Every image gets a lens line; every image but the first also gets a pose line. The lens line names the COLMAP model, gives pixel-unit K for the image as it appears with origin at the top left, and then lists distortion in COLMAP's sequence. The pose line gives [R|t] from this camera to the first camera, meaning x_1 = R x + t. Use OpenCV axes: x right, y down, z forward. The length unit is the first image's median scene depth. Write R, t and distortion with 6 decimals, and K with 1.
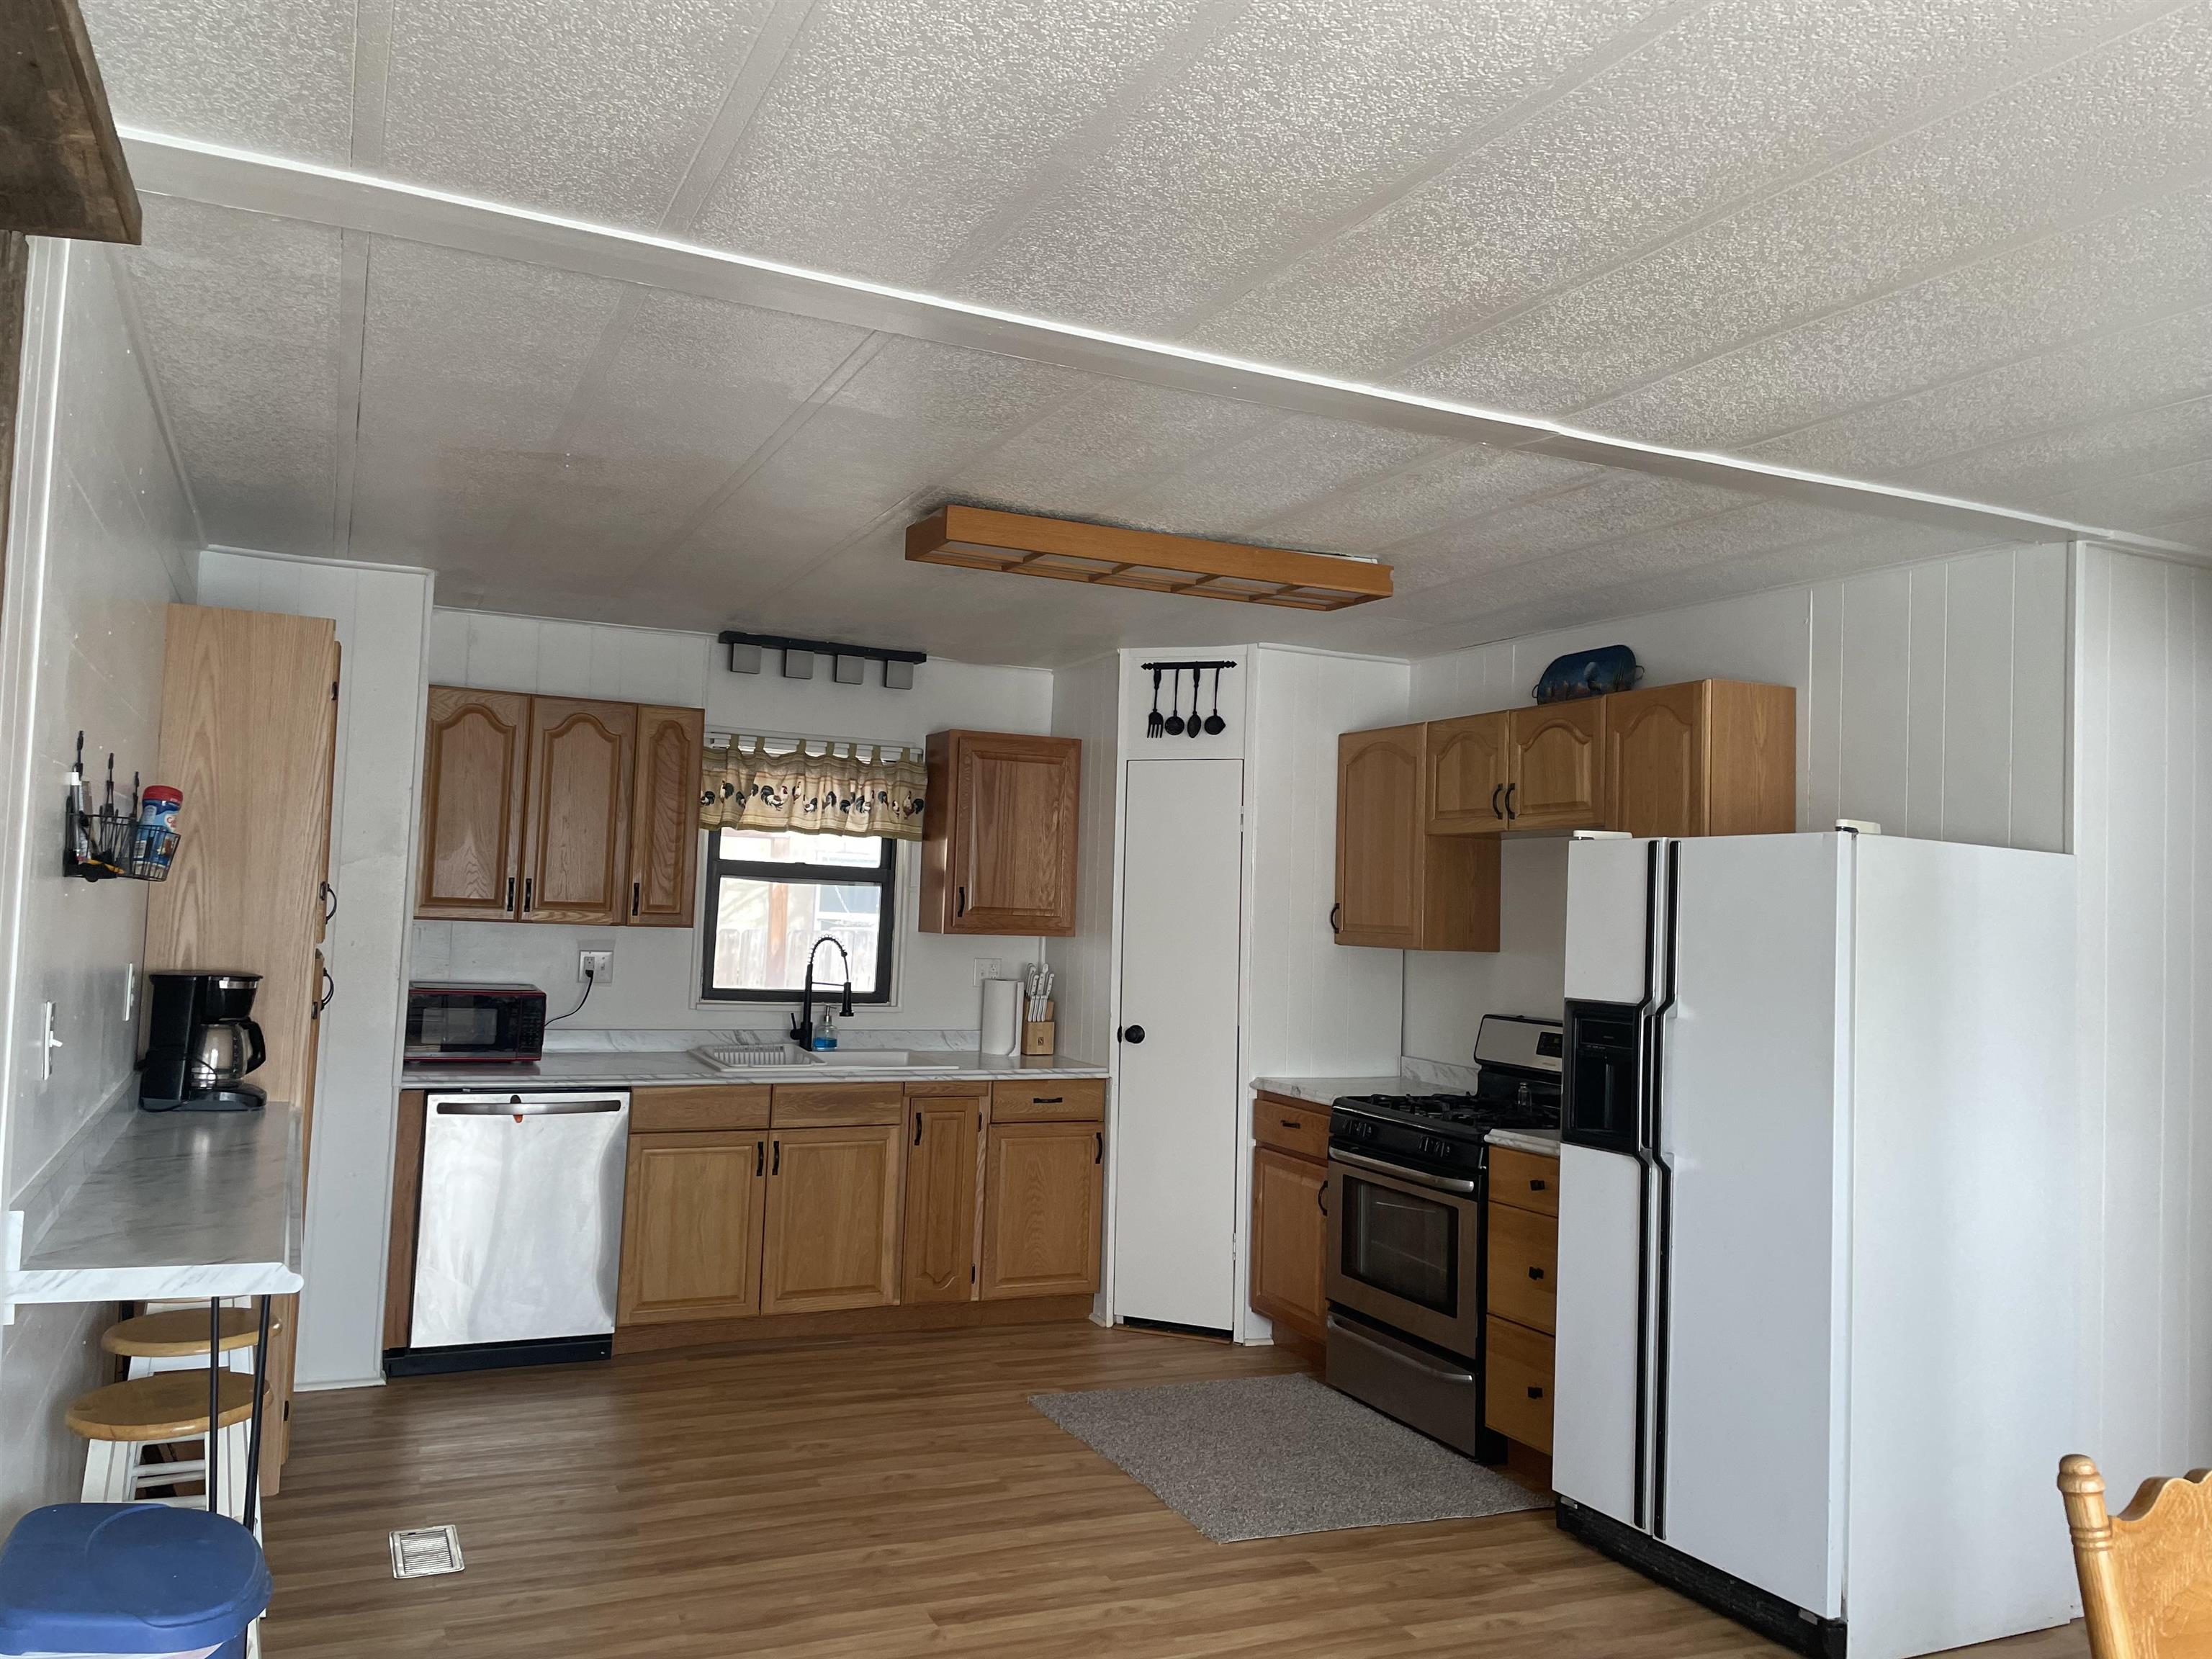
lens RADIAL K [[1675.1, 0, 1102.9], [0, 1675.1, 814.8], [0, 0, 1]] dist [0.049862, -0.032756]
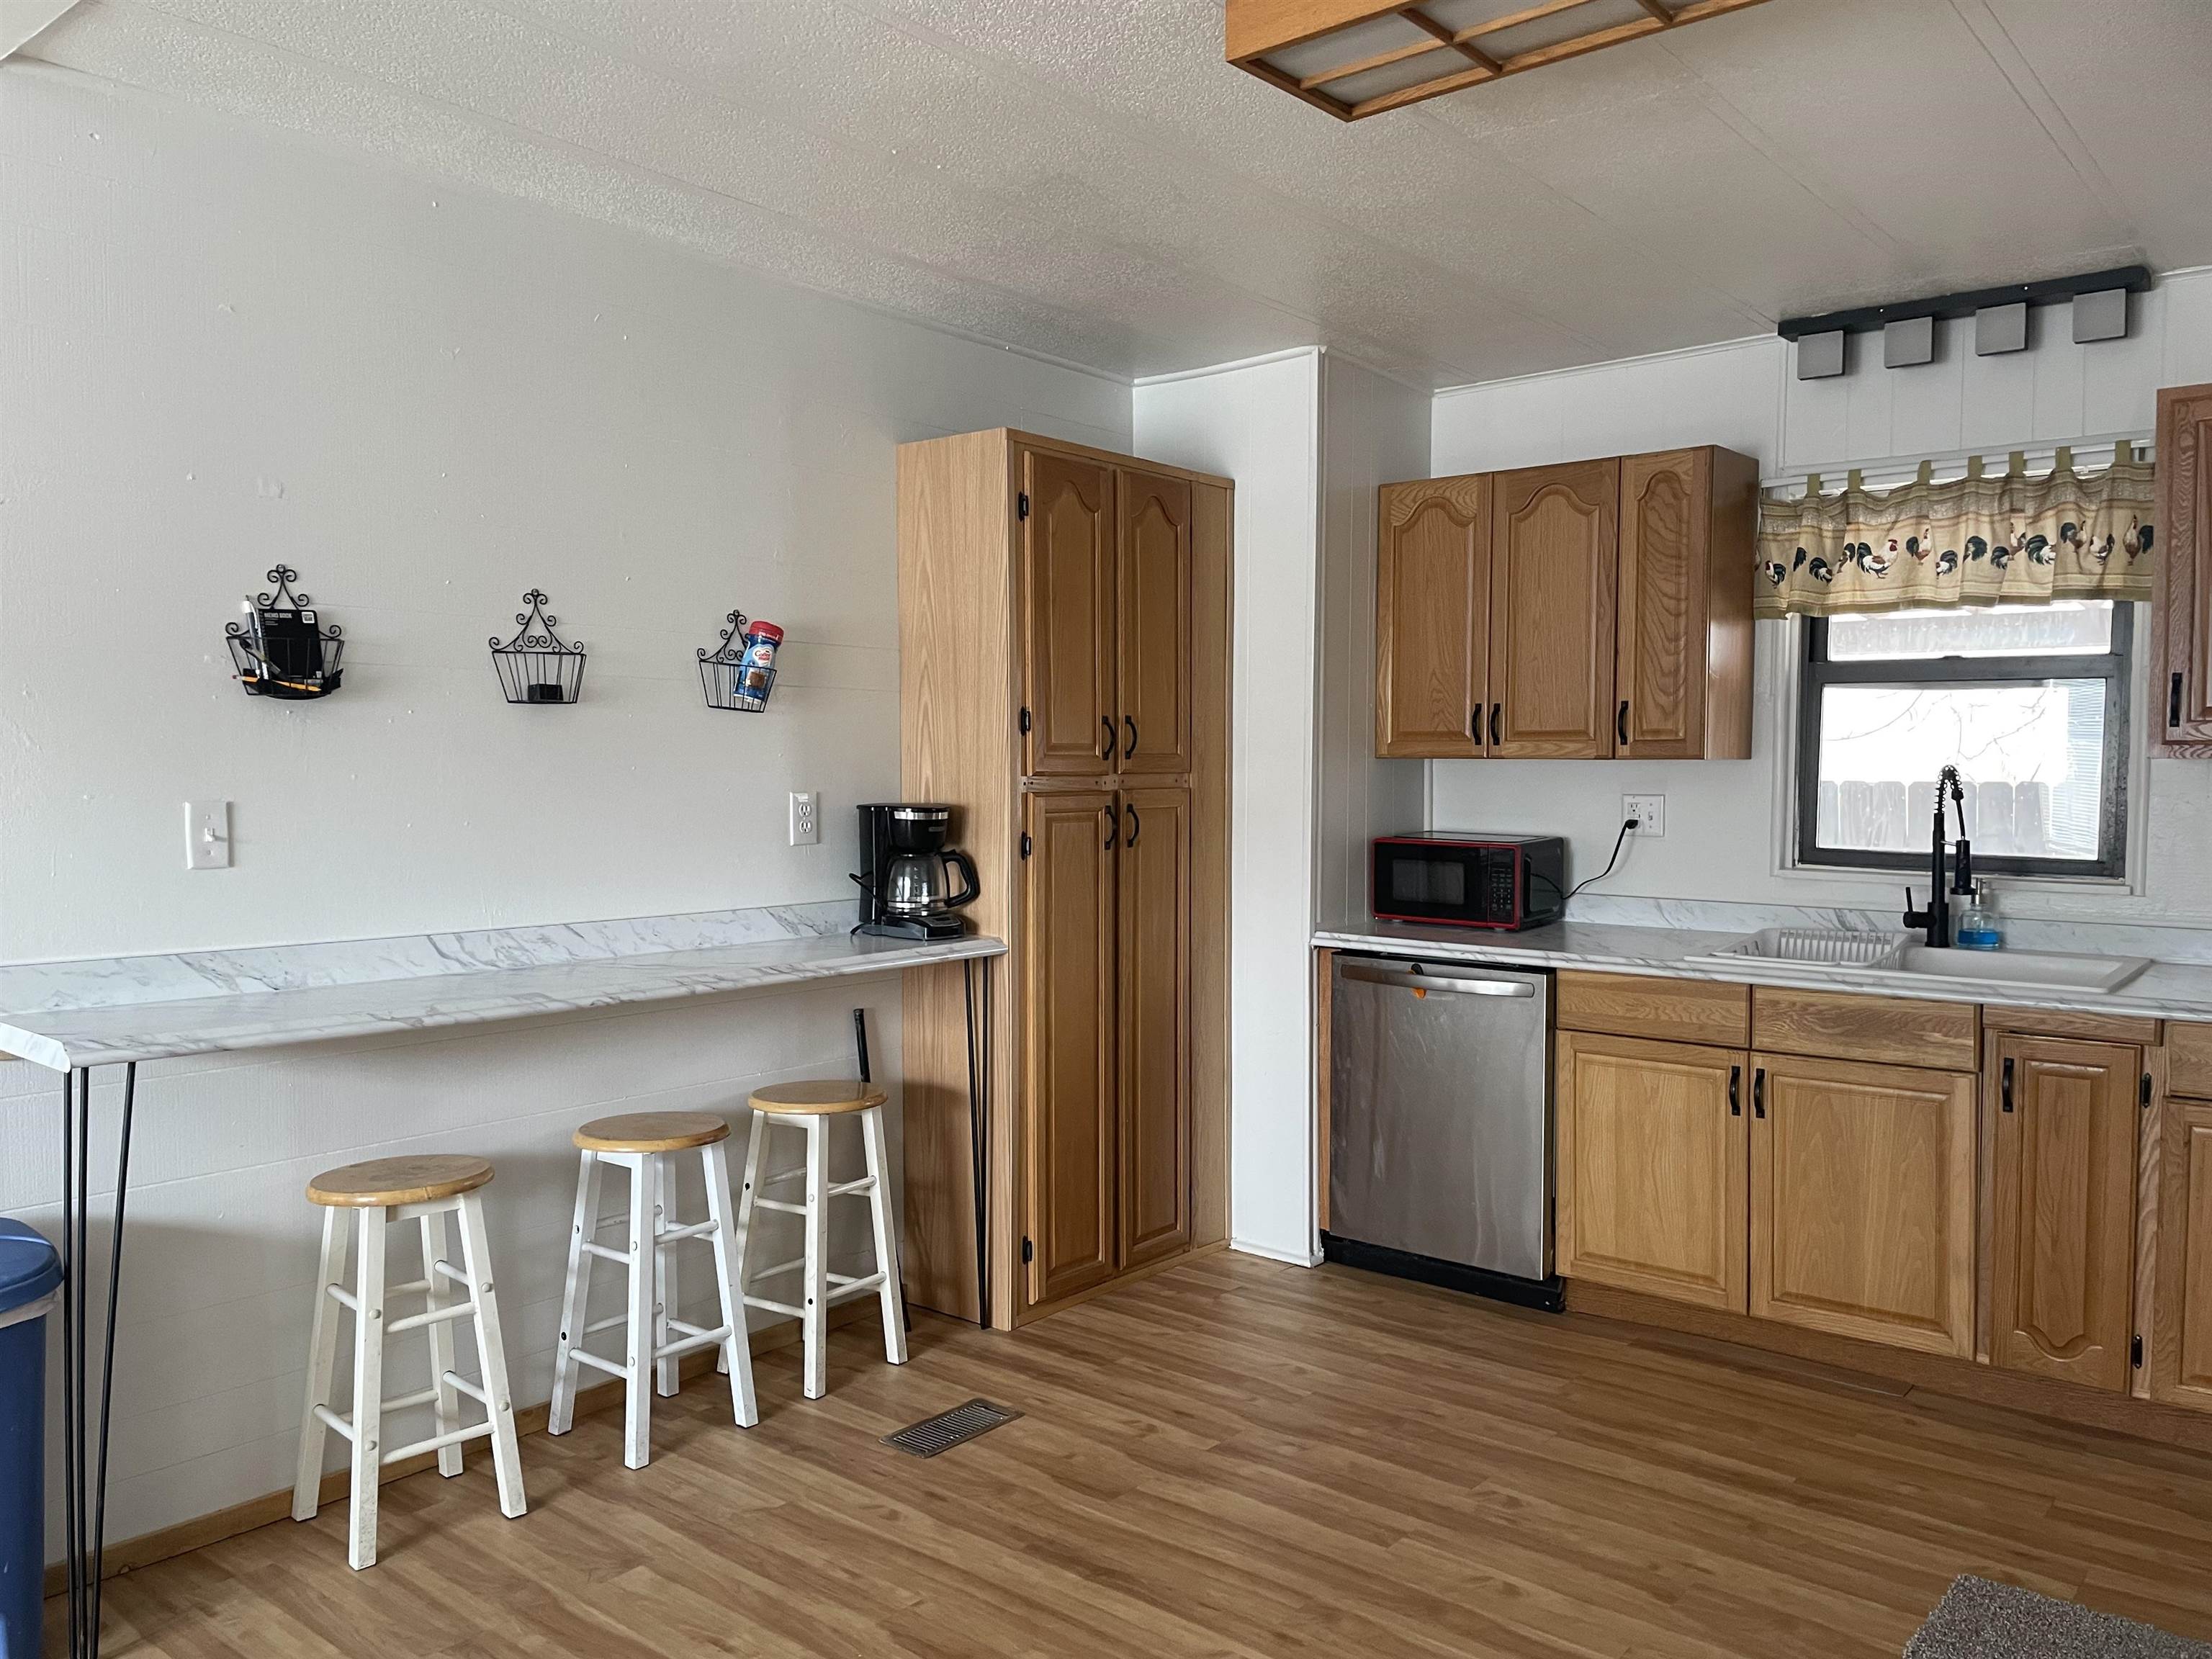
lens RADIAL K [[1675.1, 0, 1068.2], [0, 1675.1, 869.3], [0, 0, 1]] dist [0.049862, -0.032756]
pose [[0.424514, 0.024147, -0.905099, 0.291962], [0.064855, 0.996266, 0.056998, 0.056140], [0.903096, -0.082897, 0.421363, 0.458205]]
